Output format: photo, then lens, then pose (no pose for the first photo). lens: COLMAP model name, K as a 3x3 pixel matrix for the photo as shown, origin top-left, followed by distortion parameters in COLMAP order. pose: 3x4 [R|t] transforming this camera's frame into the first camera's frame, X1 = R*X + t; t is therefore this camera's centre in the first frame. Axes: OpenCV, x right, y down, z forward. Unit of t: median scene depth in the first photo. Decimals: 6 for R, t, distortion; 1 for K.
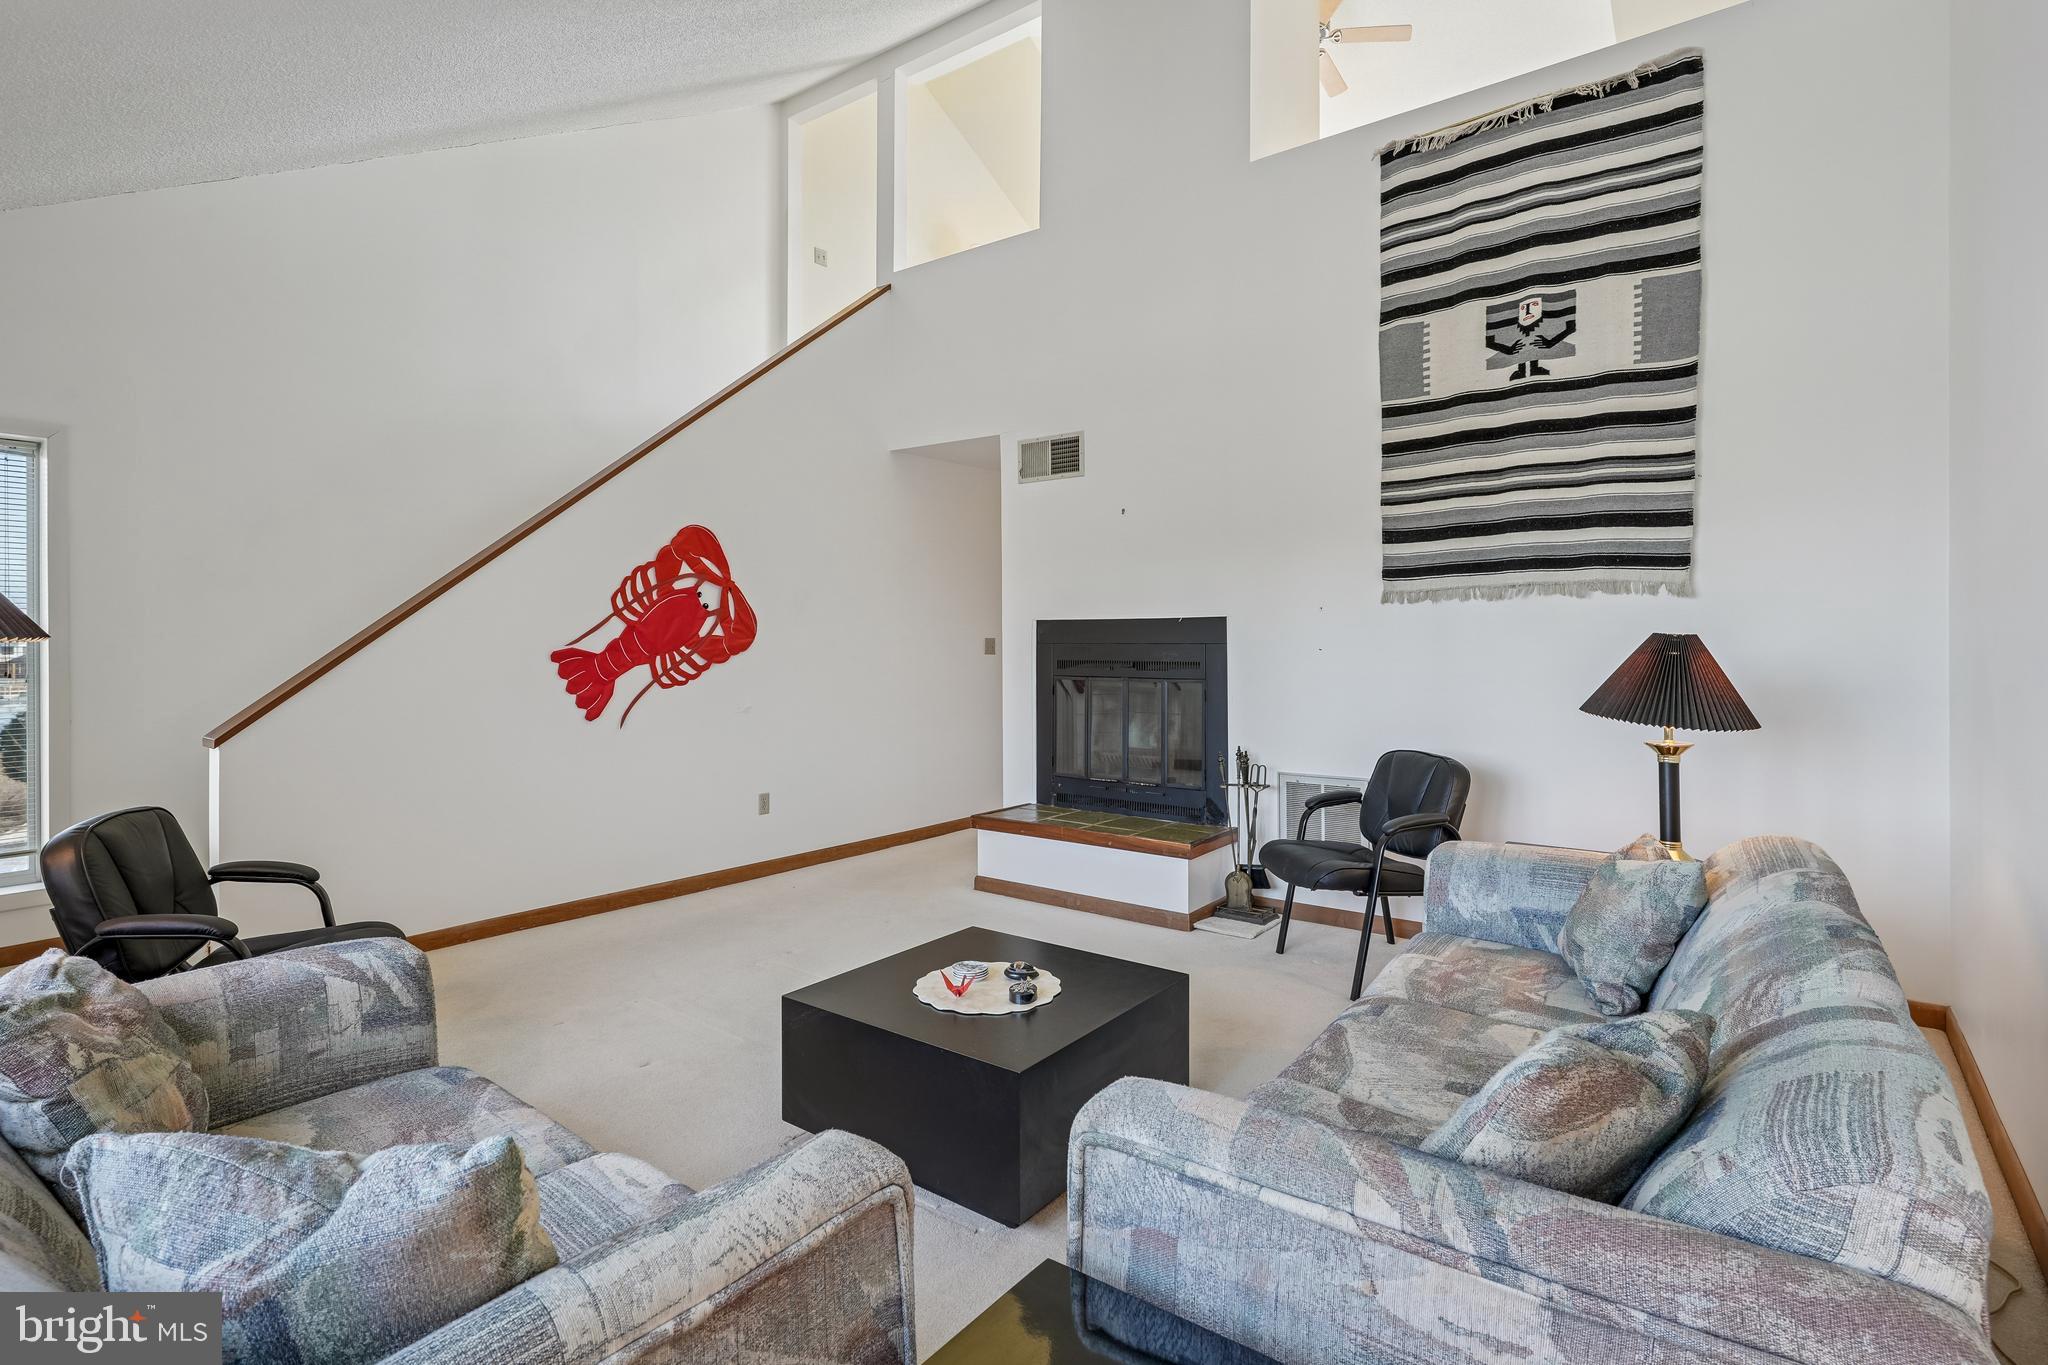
lens RADIAL K [[982.4, 0, 1024.2], [0, 982.4, 650.9], [0, 0, 1]] dist [-0.009544, 0.003937]
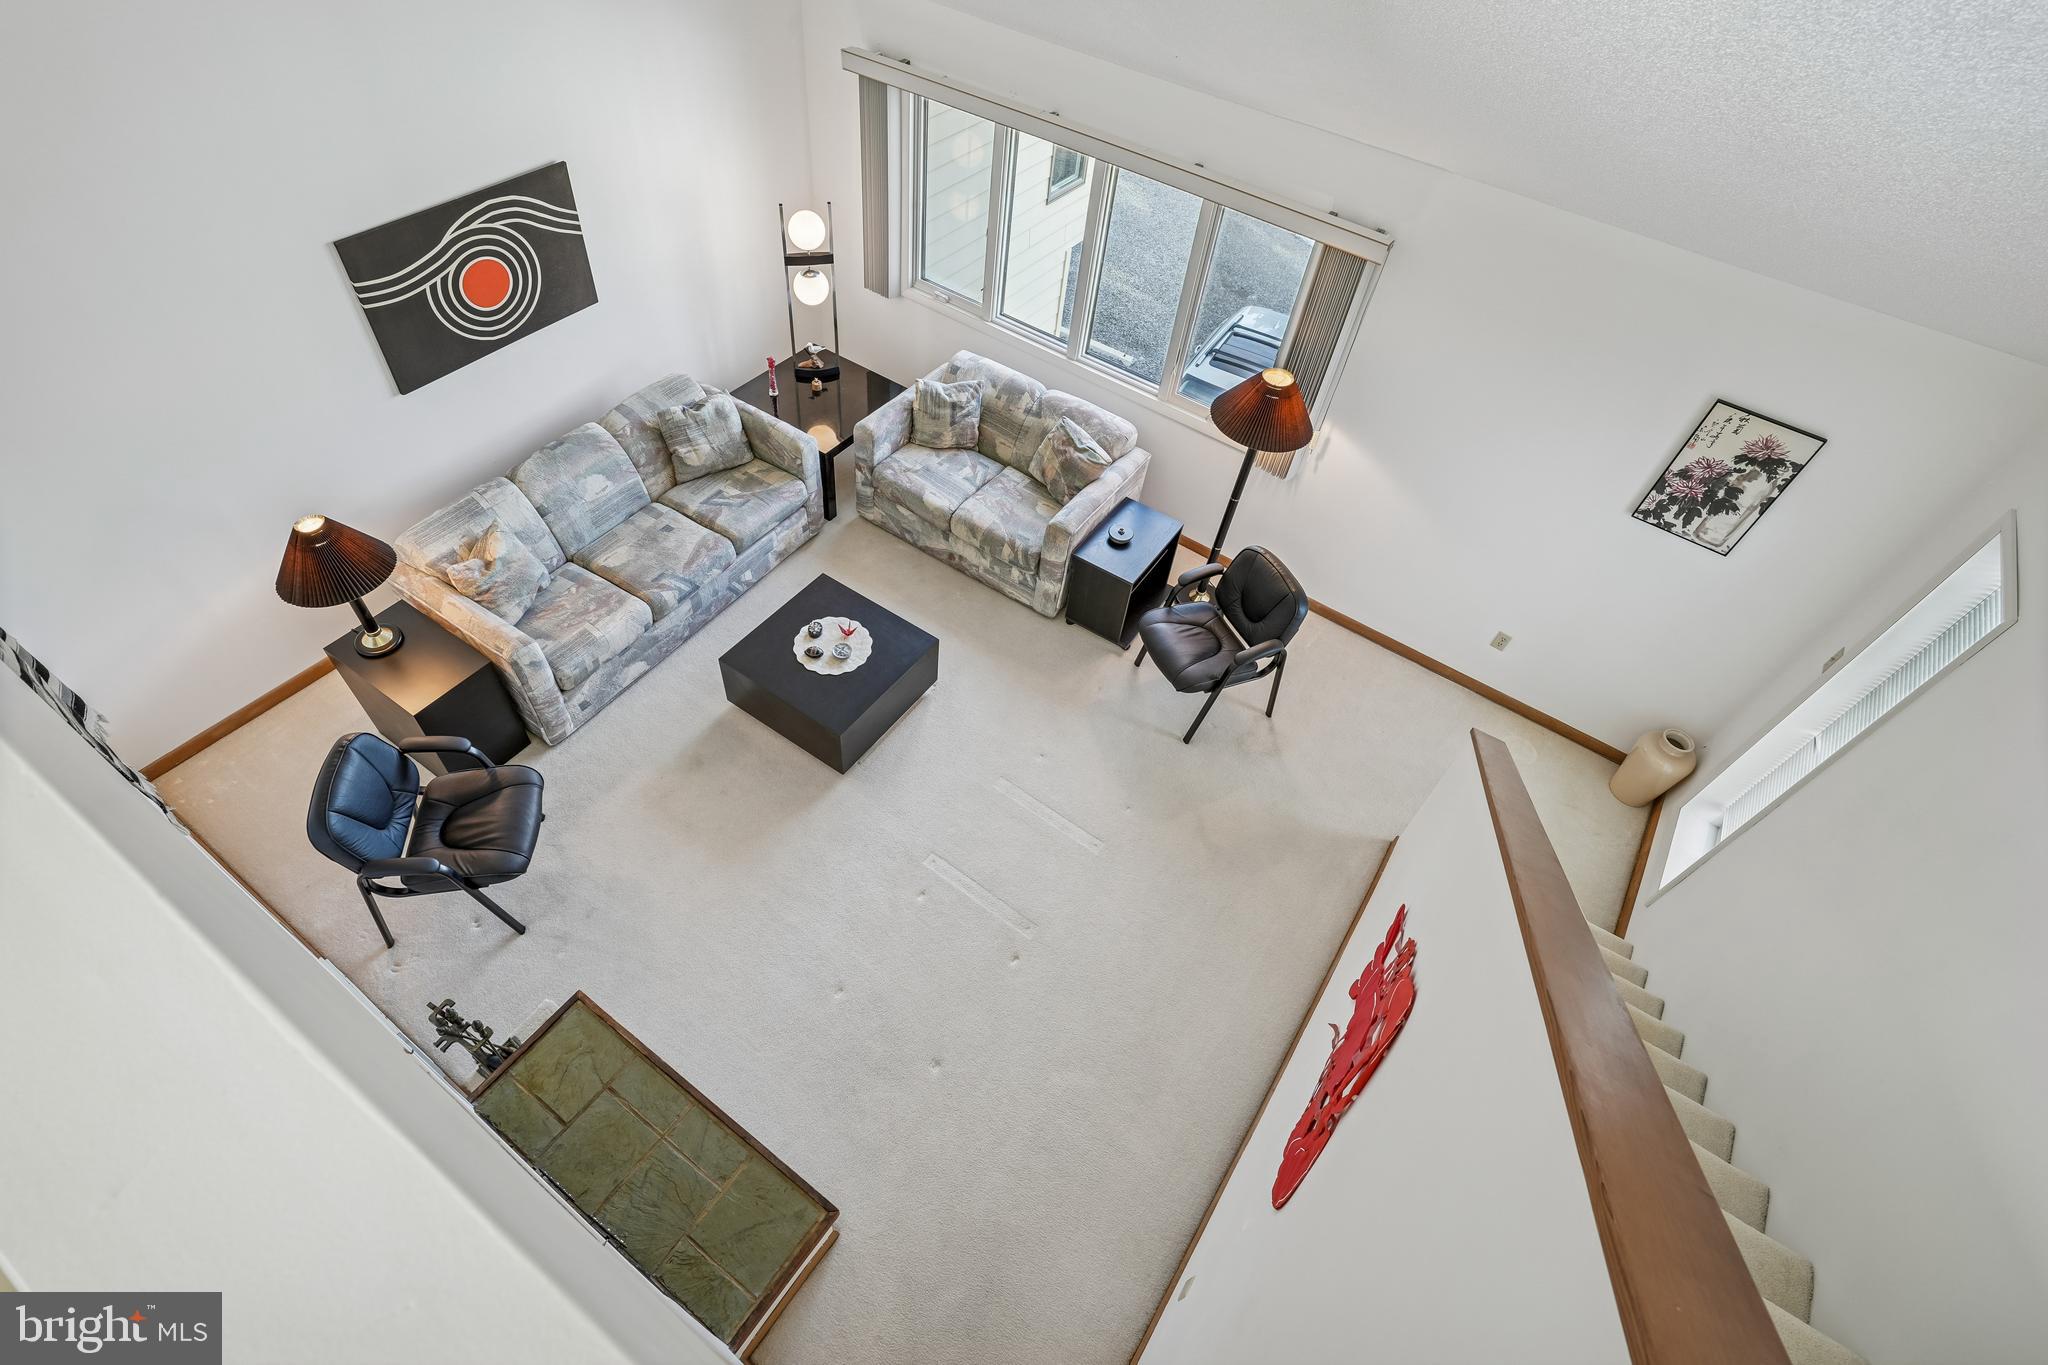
lens RADIAL K [[982.4, 0, 1009.6], [0, 982.4, 671.2], [0, 0, 1]] dist [-0.009544, 0.003937]
pose [[-0.995331, -0.018860, -0.094658, -0.106533], [-0.084691, 0.641059, 0.762805, -0.588653], [0.046295, 0.767260, -0.639663, 1.208989]]
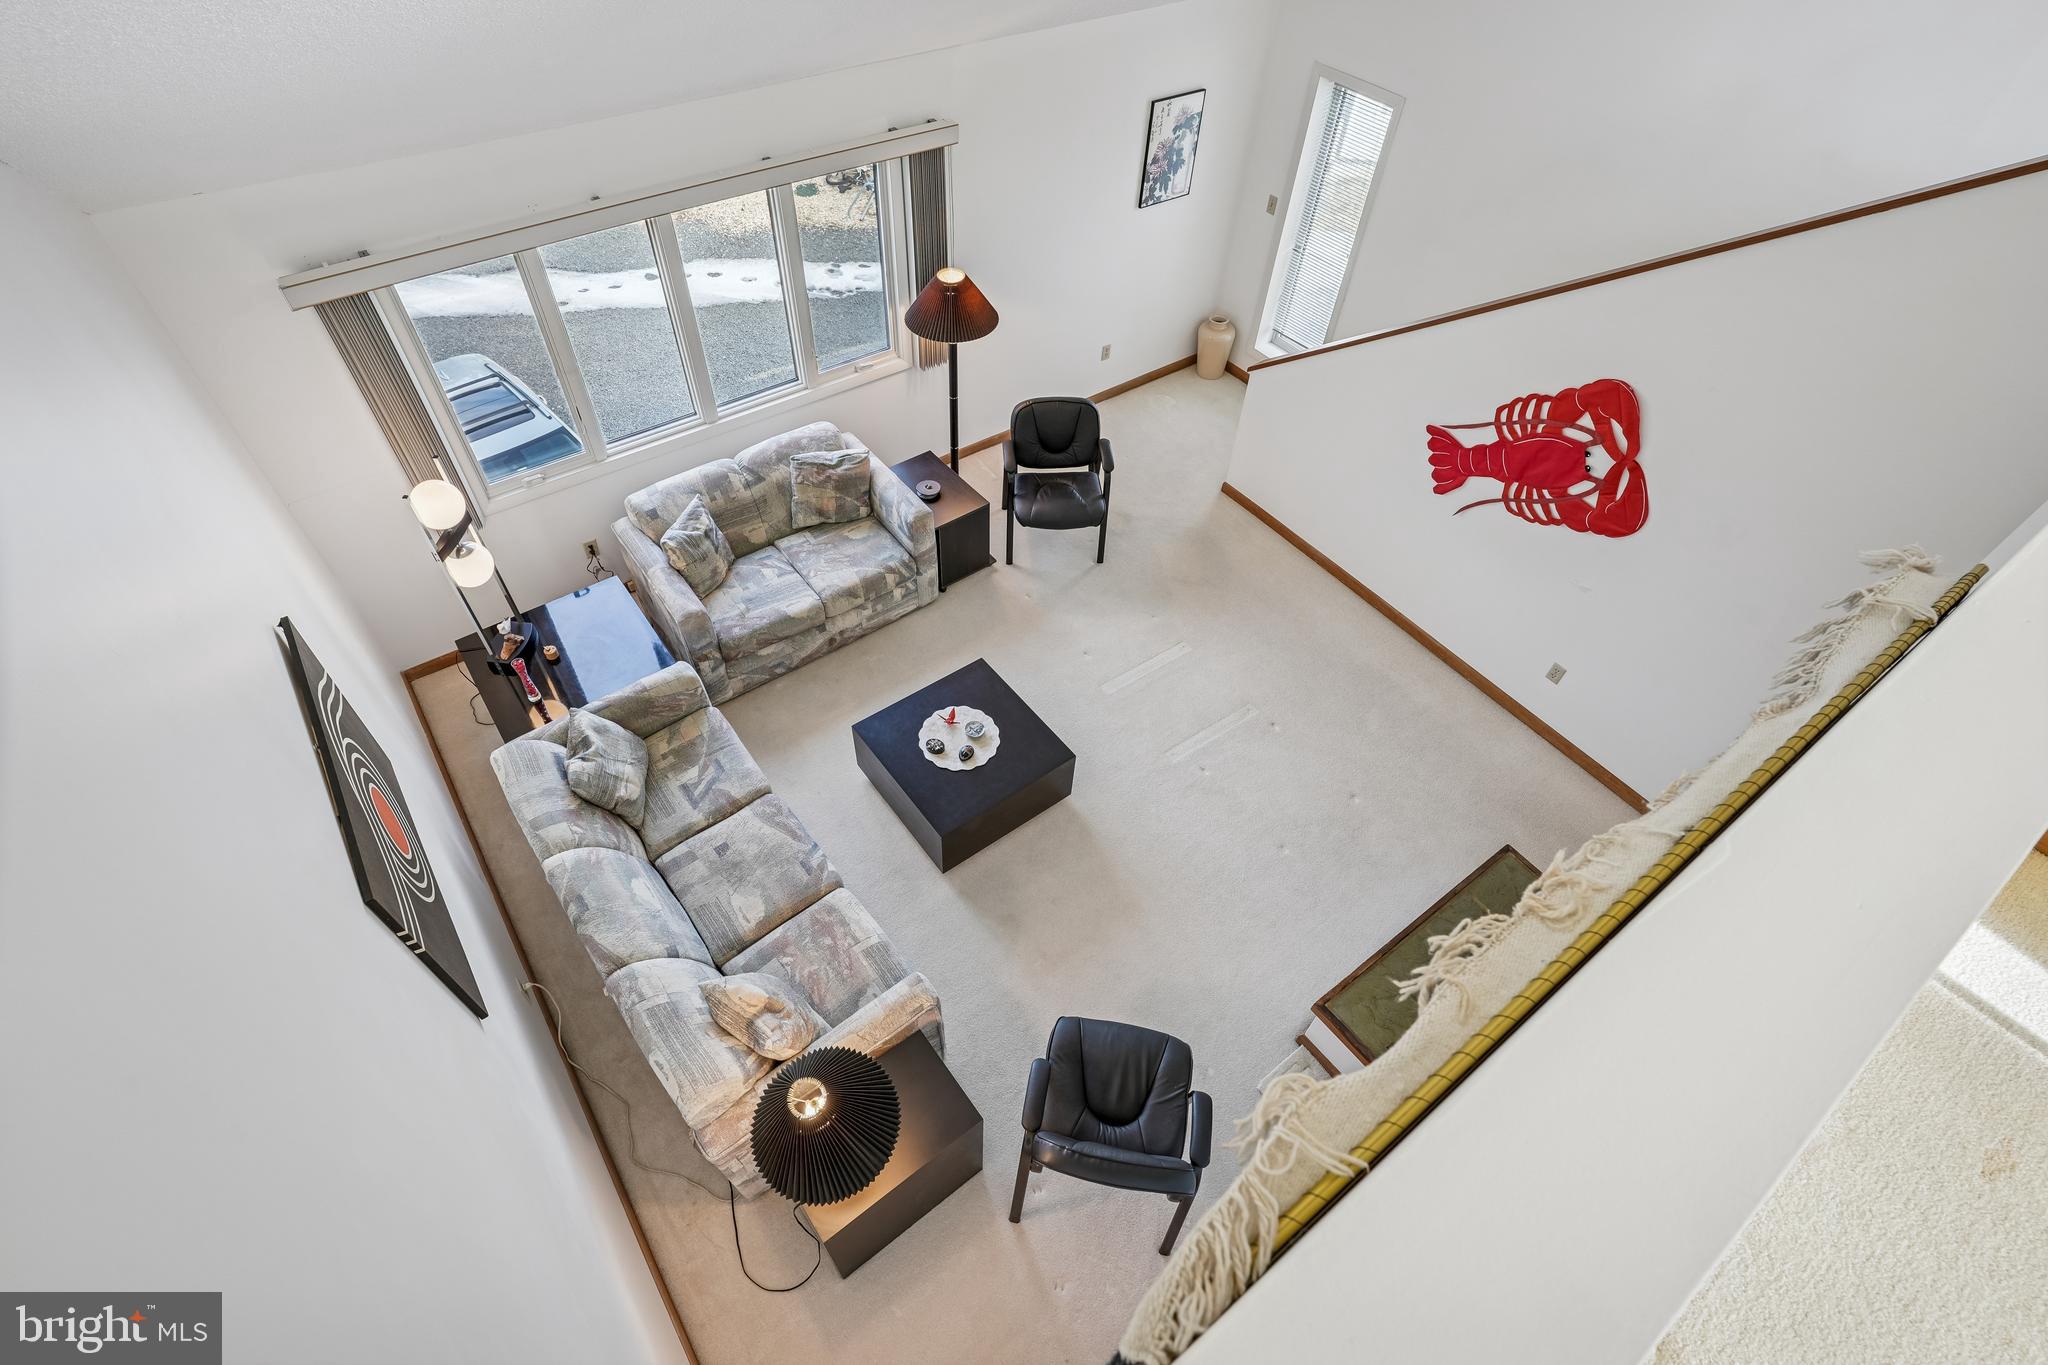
lens RADIAL K [[982.4, 0, 1021.3], [0, 982.4, 678.1], [0, 0, 1]] dist [-0.009544, 0.003937]
pose [[-0.282271, 0.718172, -0.636044, 0.536599], [-0.041758, 0.653179, 0.756051, -0.592420], [0.958425, 0.239972, -0.154384, 0.726609]]
